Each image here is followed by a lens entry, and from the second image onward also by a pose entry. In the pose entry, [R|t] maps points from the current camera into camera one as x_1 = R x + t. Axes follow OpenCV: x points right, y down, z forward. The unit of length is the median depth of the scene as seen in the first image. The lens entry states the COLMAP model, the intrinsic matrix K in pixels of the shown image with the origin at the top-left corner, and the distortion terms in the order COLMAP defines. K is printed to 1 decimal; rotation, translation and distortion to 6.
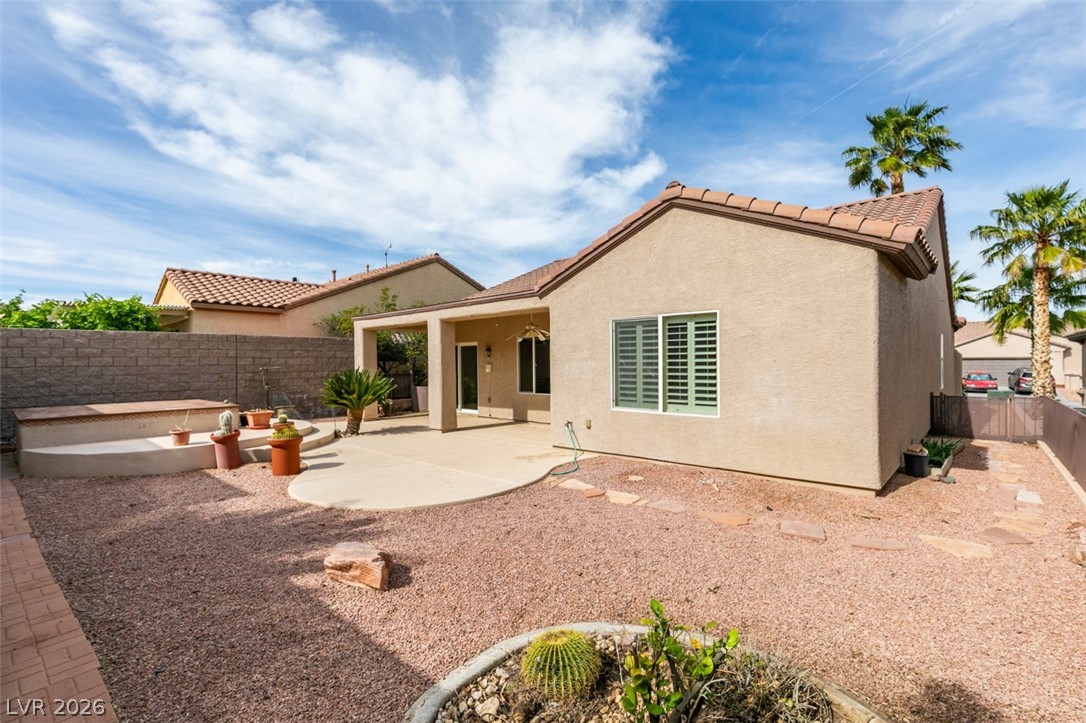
lens RADIAL K [[484.6, 0, 542.3], [0, 484.6, 364.8], [0, 0, 1]] dist [-0.001968, 0.000284]
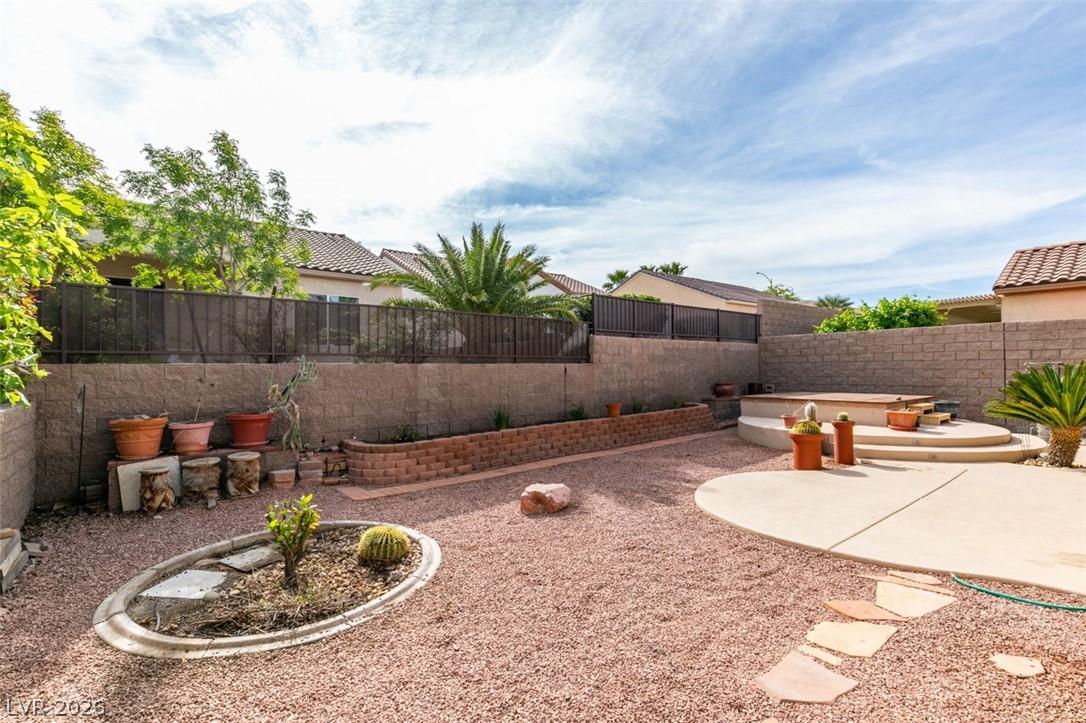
lens RADIAL K [[484.6, 0, 545.7], [0, 484.6, 361.8], [0, 0, 1]] dist [-0.001968, 0.000284]
pose [[-0.161718, -0.000703, -0.986837, 0.360935], [0.006143, 0.999980, -0.001719, 0.001141], [0.986818, -0.006340, -0.161710, 0.417021]]
